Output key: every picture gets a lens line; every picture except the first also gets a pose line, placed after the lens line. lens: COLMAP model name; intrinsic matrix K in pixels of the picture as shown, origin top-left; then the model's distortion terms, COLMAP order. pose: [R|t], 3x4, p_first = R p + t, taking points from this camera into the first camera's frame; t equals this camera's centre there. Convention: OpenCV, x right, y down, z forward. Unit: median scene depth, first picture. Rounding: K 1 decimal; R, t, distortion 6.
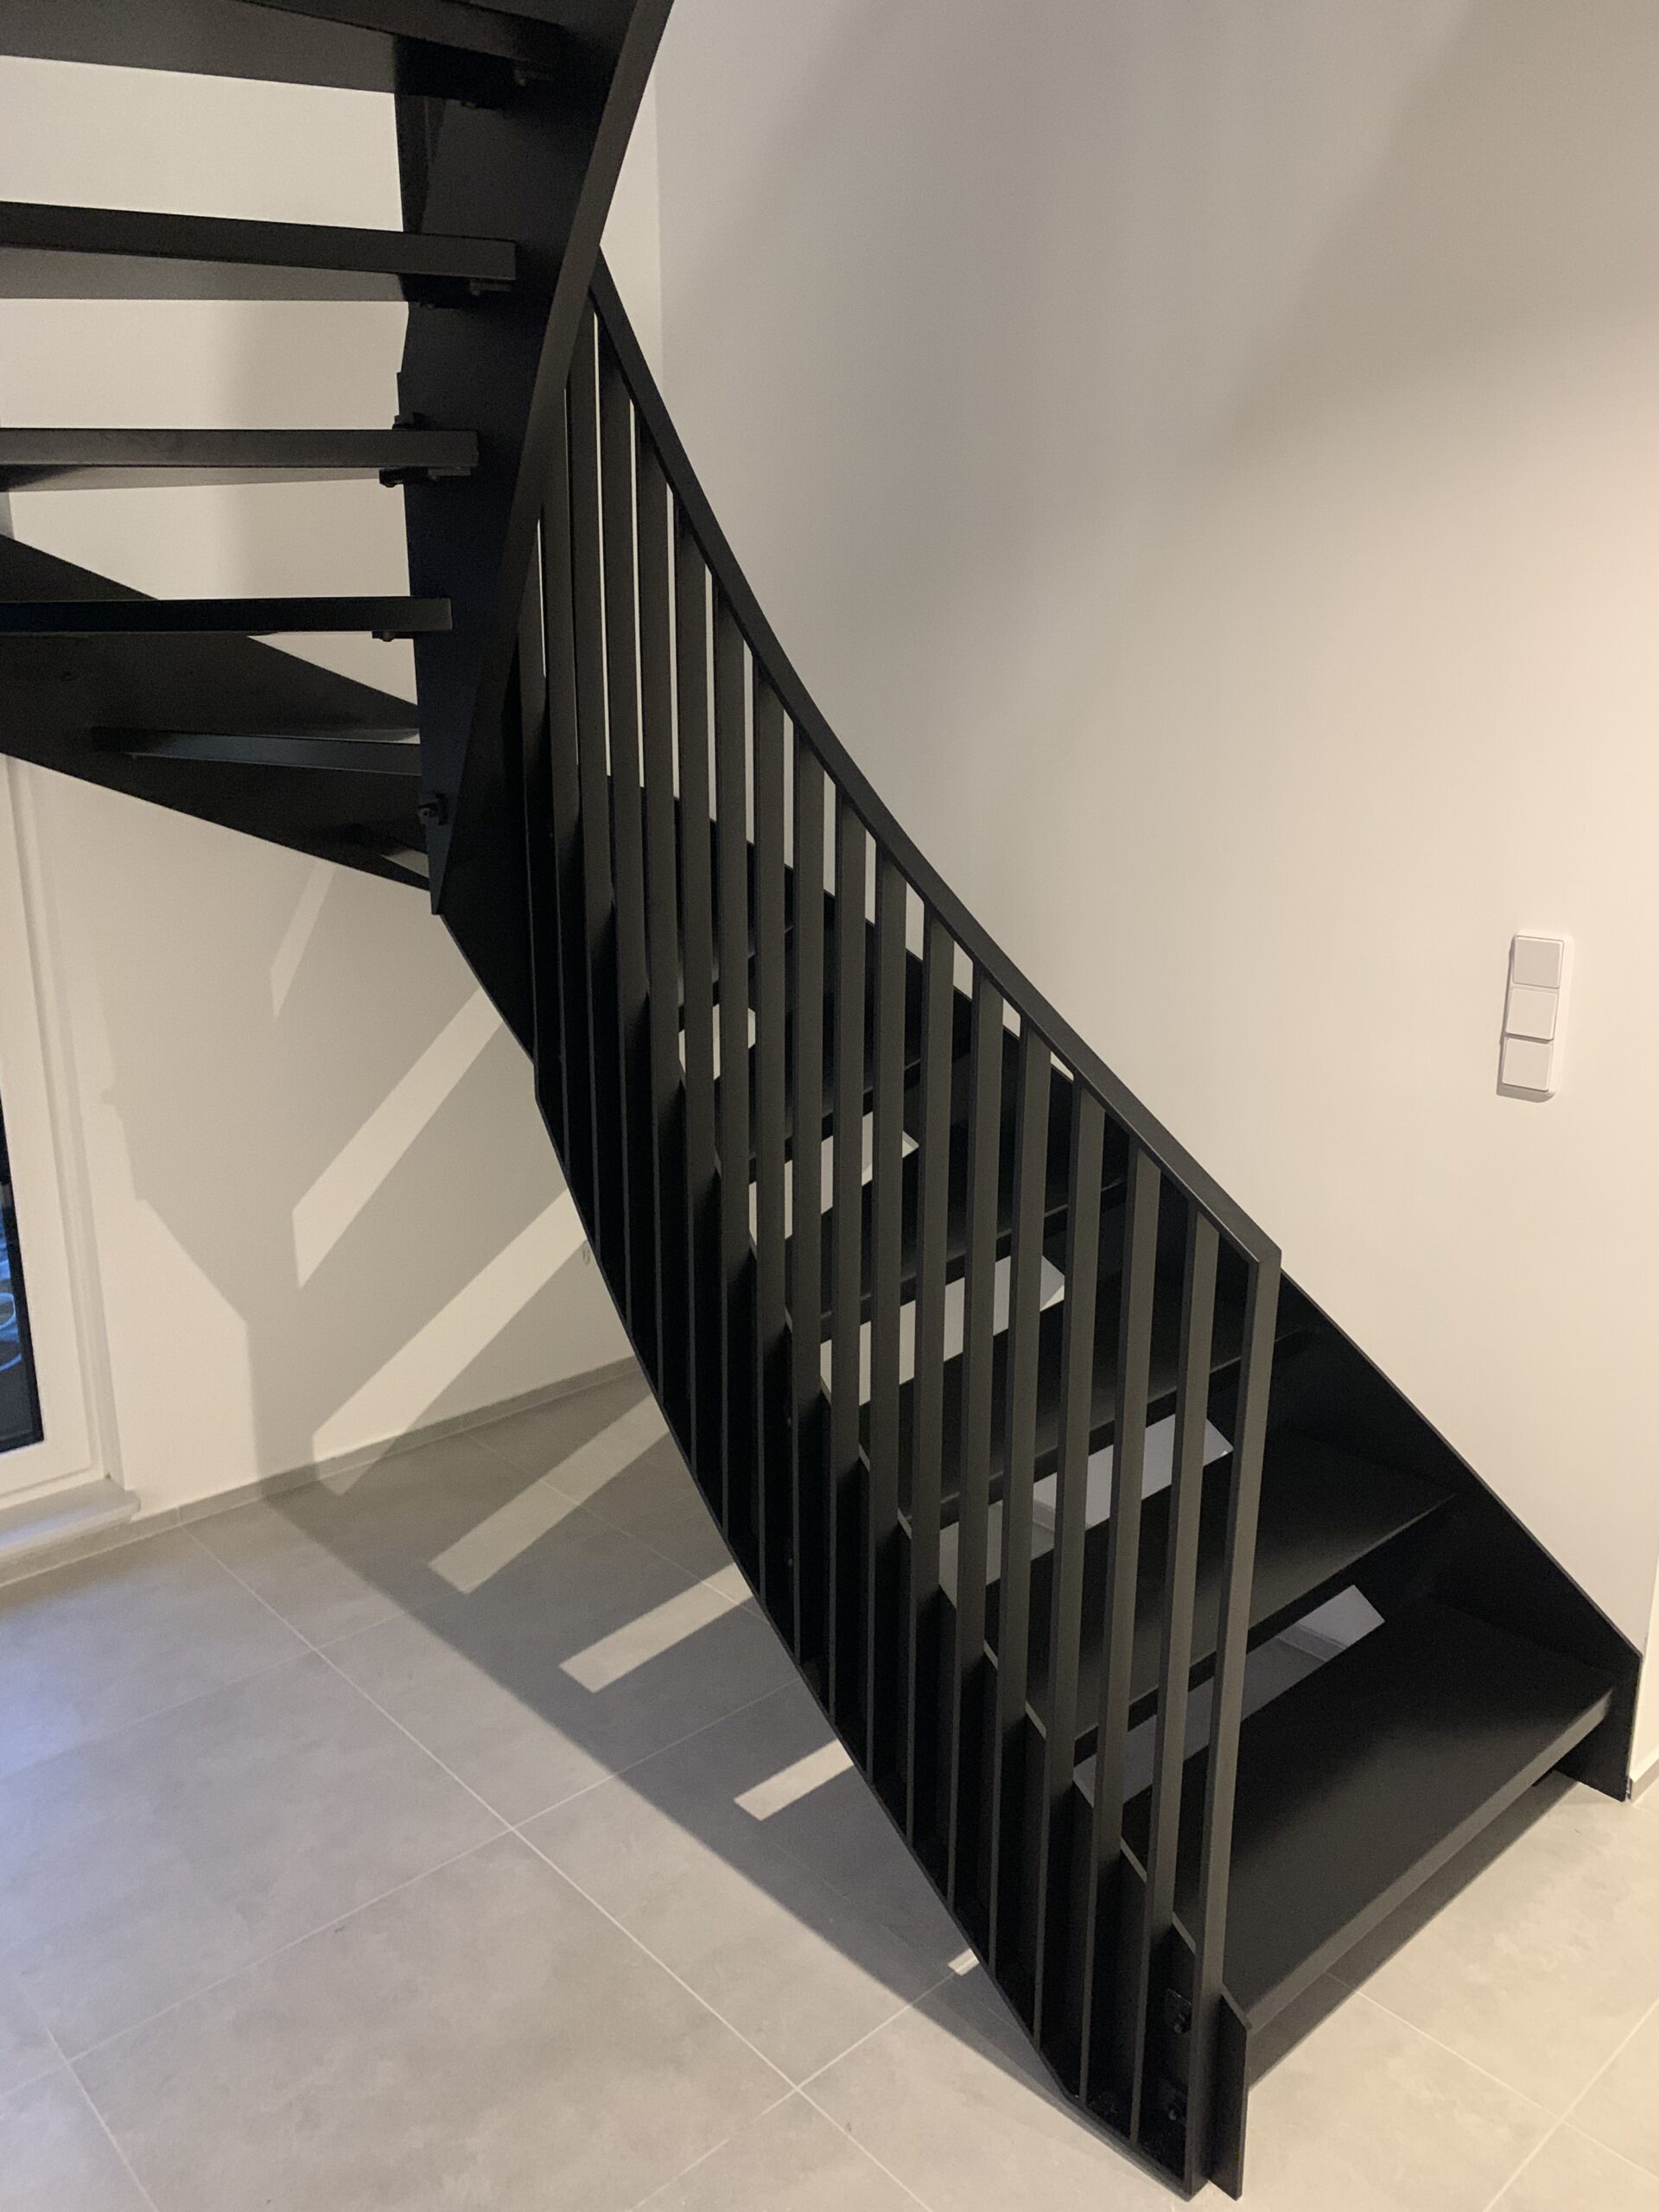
lens RADIAL K [[1664.9, 0, 829.5], [0, 1664.9, 1106.0], [0, 0, 1]] dist [0.010106, 0.001386]
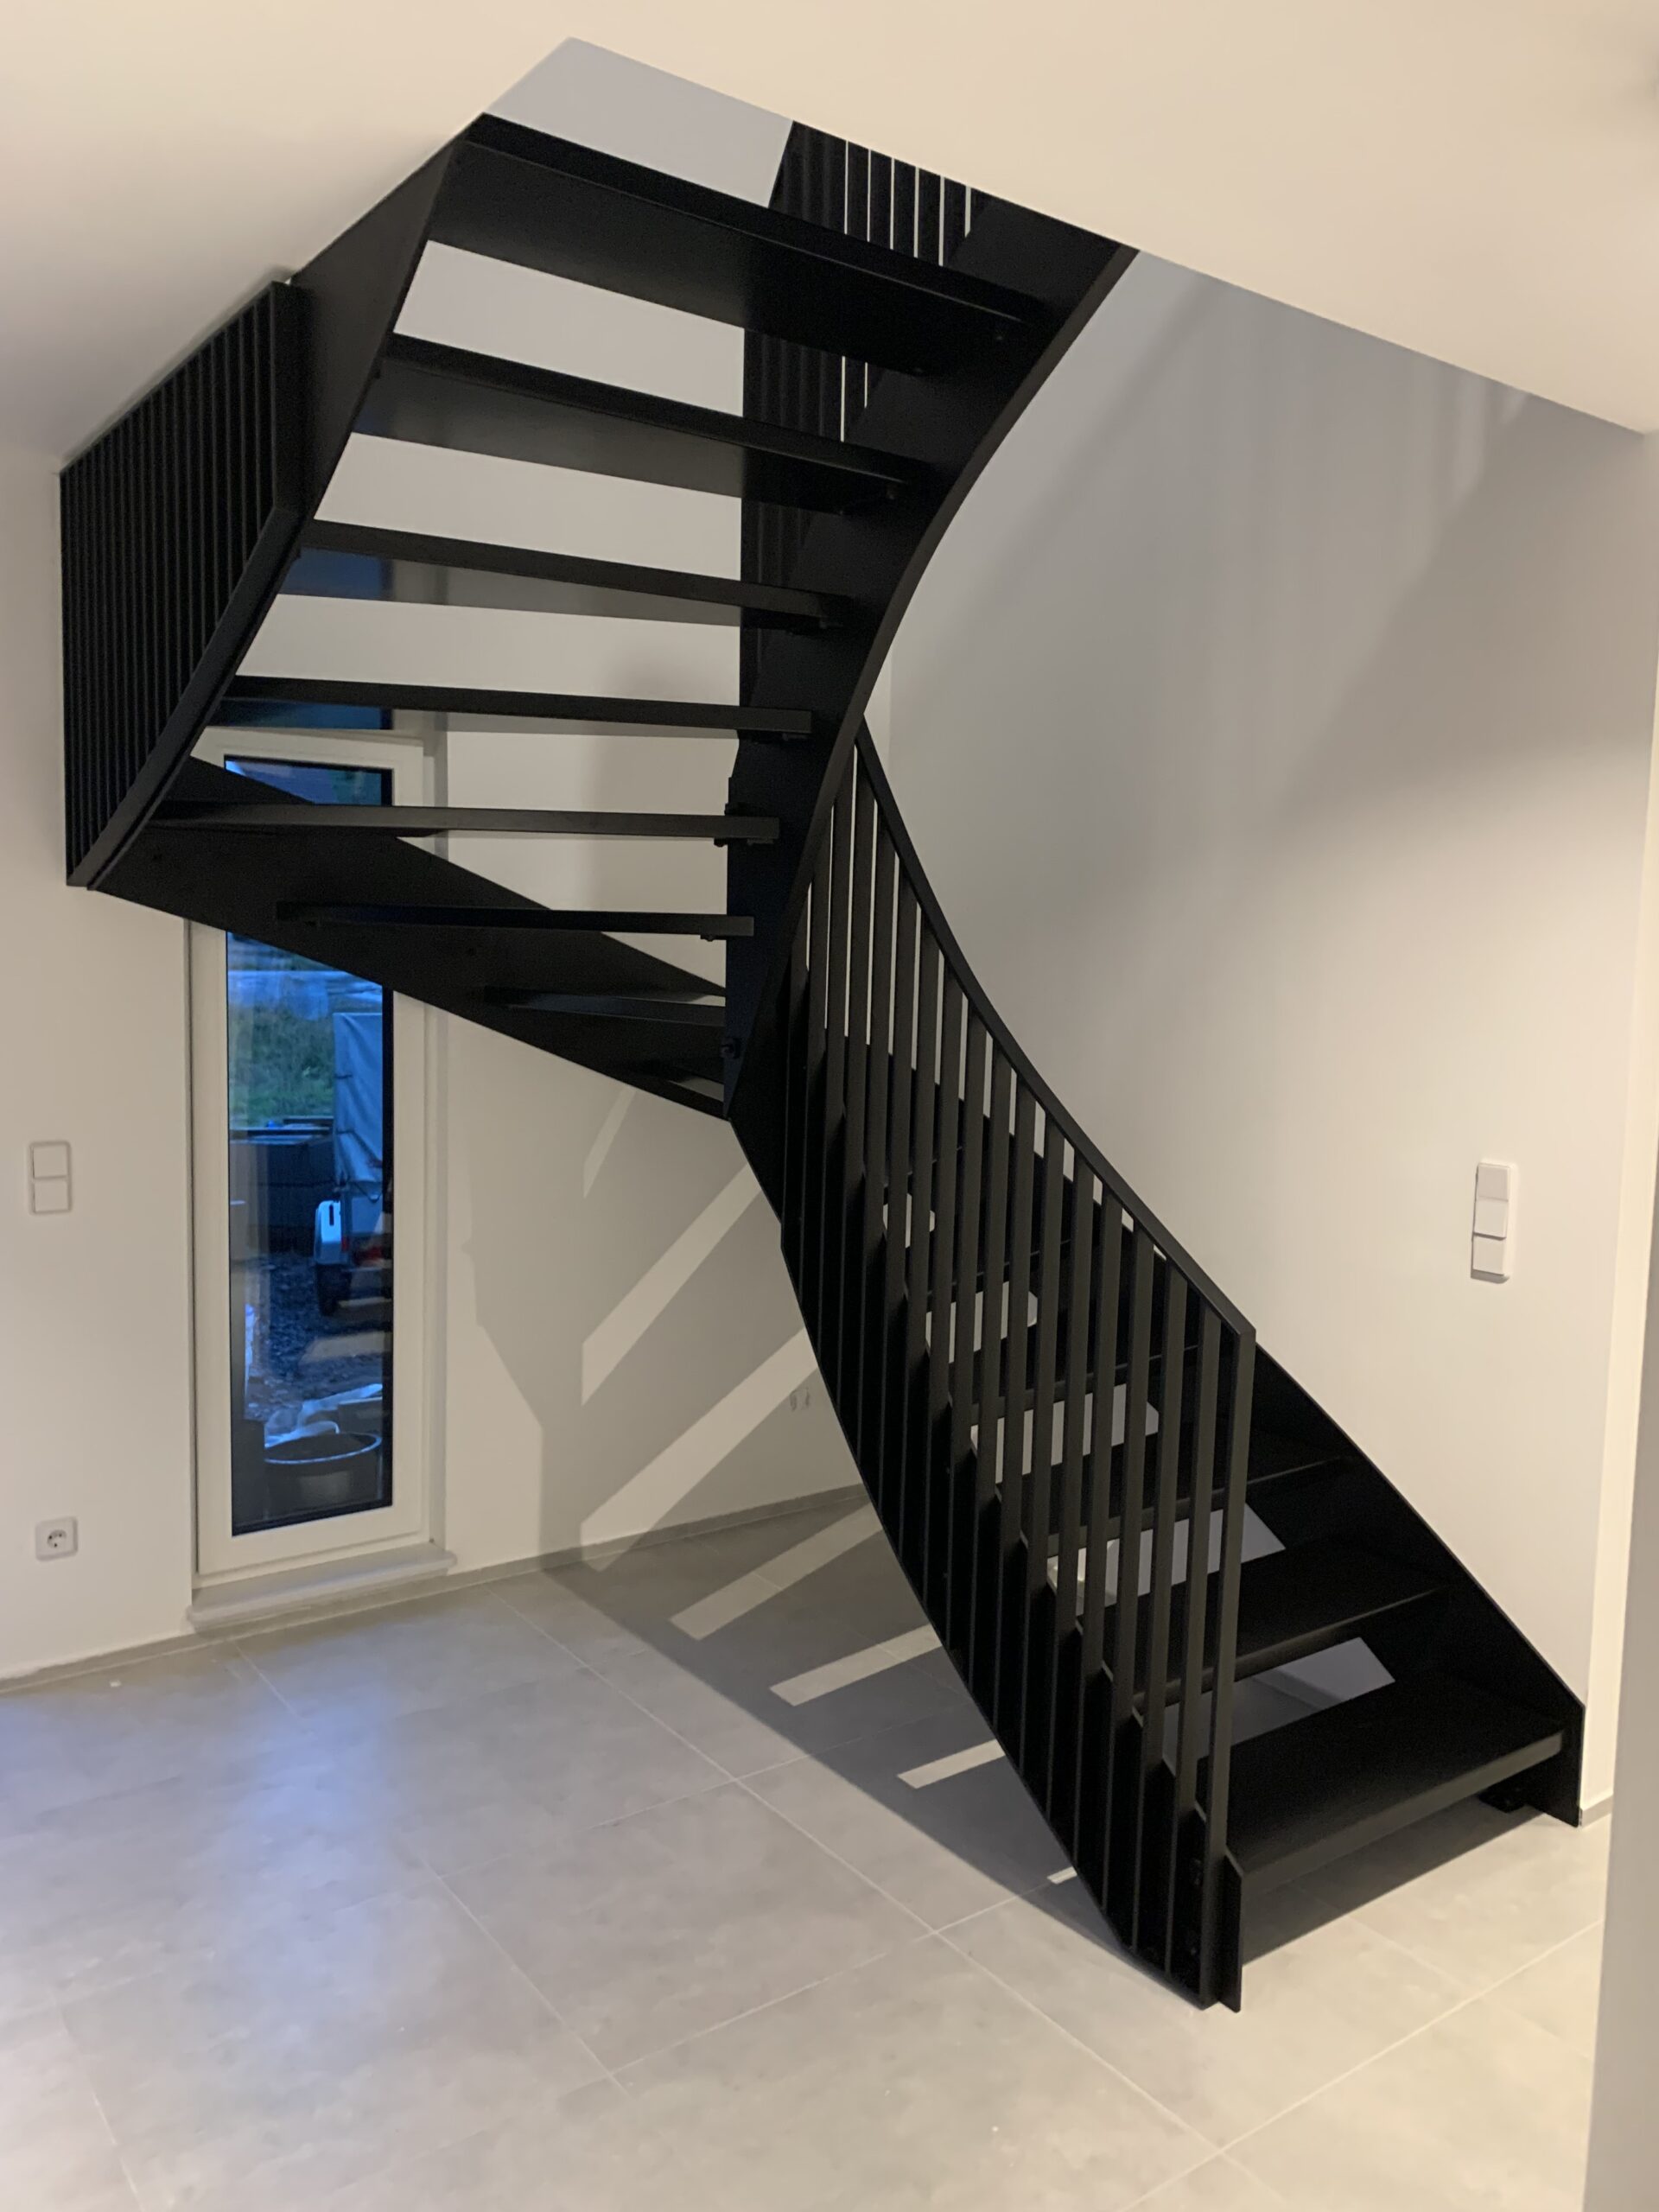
lens RADIAL K [[1781.2, 0, 940.4], [0, 1781.2, 1110.2], [0, 0, 1]] dist [0.005372, -0.000226]
pose [[0.998395, 0.034241, -0.045121, 0.025863], [-0.040986, 0.986553, -0.158222, 0.115388], [0.039097, 0.159817, 0.986372, -0.530828]]
